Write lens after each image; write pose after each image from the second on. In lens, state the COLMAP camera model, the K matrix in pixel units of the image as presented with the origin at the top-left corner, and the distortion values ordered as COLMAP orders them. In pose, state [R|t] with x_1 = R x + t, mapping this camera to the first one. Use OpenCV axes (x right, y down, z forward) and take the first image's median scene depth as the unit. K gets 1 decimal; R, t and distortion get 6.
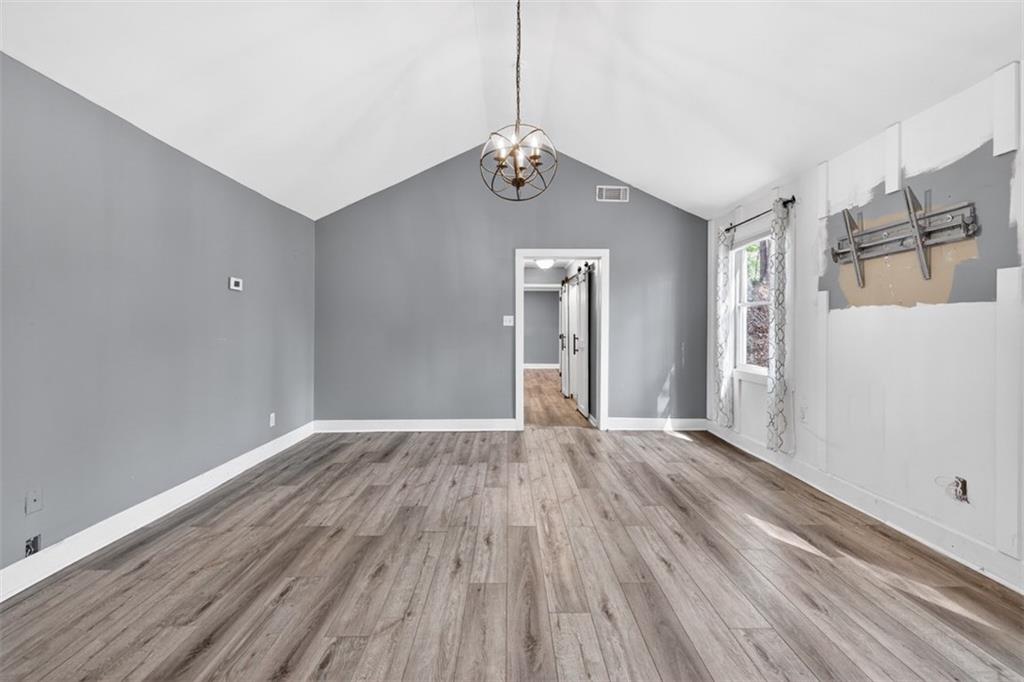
lens RADIAL K [[435.6, 0, 512.9], [0, 435.6, 330.5], [0, 0, 1]] dist [-0.001699, -0.000539]
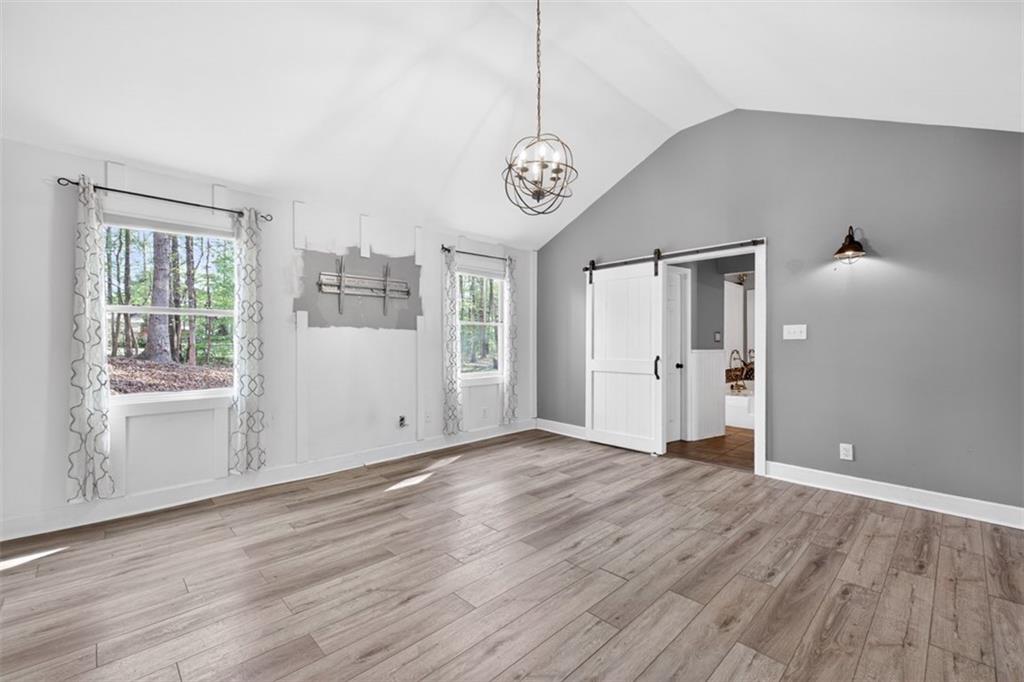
lens RADIAL K [[435.6, 0, 511.2], [0, 435.6, 343.4], [0, 0, 1]] dist [-0.001699, -0.000539]
pose [[-0.689421, -0.002747, 0.724356, -0.713372], [0.006660, 0.999927, 0.010130, -0.014363], [-0.724330, 0.011808, -0.689352, 1.840983]]
